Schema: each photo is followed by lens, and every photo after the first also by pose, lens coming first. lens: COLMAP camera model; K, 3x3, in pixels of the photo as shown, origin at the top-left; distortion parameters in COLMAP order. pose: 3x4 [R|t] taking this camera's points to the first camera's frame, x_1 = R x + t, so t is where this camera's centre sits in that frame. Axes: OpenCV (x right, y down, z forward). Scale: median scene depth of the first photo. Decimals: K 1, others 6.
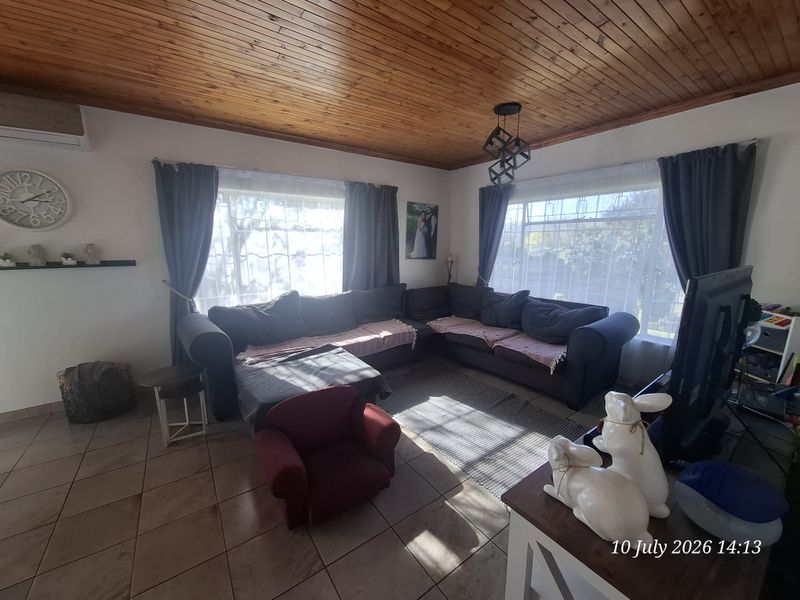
lens RADIAL K [[314.4, 0, 407.4], [0, 314.4, 311.4], [0, 0, 1]] dist [-0.009827, -0.000190]
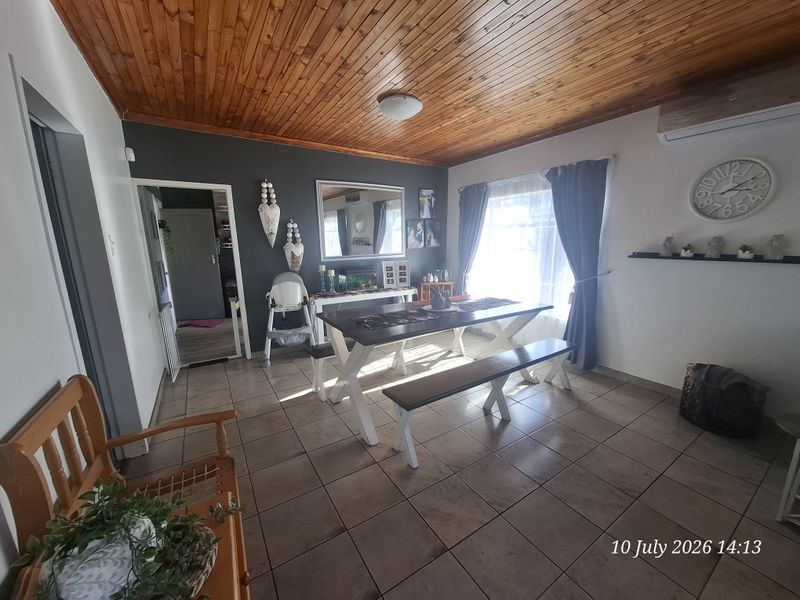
lens RADIAL K [[314.4, 0, 403.9], [0, 314.4, 301.6], [0, 0, 1]] dist [-0.009827, -0.000190]
pose [[-0.060022, 0.190383, -0.979873, -0.131111], [-0.194290, 0.960641, 0.198547, -0.018414], [0.979106, 0.202297, -0.020670, 0.084194]]
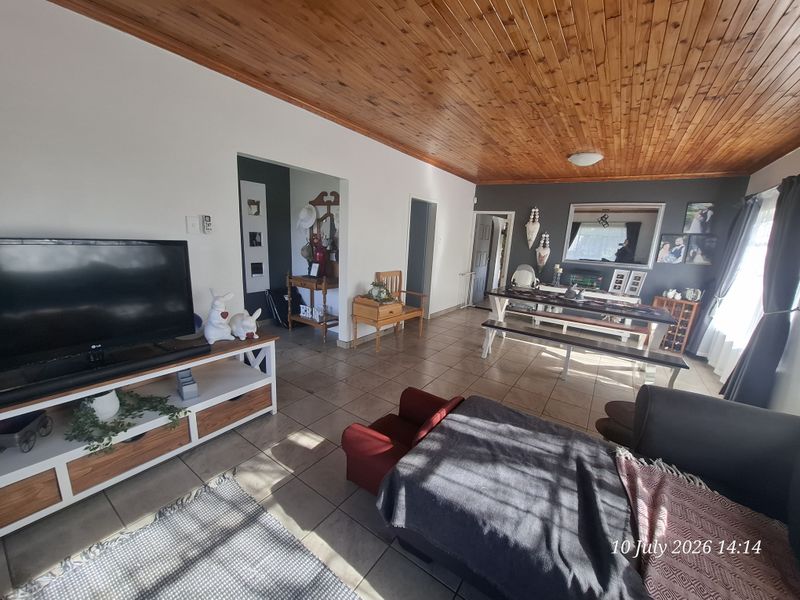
lens RADIAL K [[314.4, 0, 401.7], [0, 314.4, 306.4], [0, 0, 1]] dist [-0.009827, -0.000190]
pose [[-0.945817, 0.013313, -0.324427, 0.076639], [-0.124744, 0.907582, 0.400916, -0.276014], [0.299781, 0.419663, -0.856746, 1.272980]]
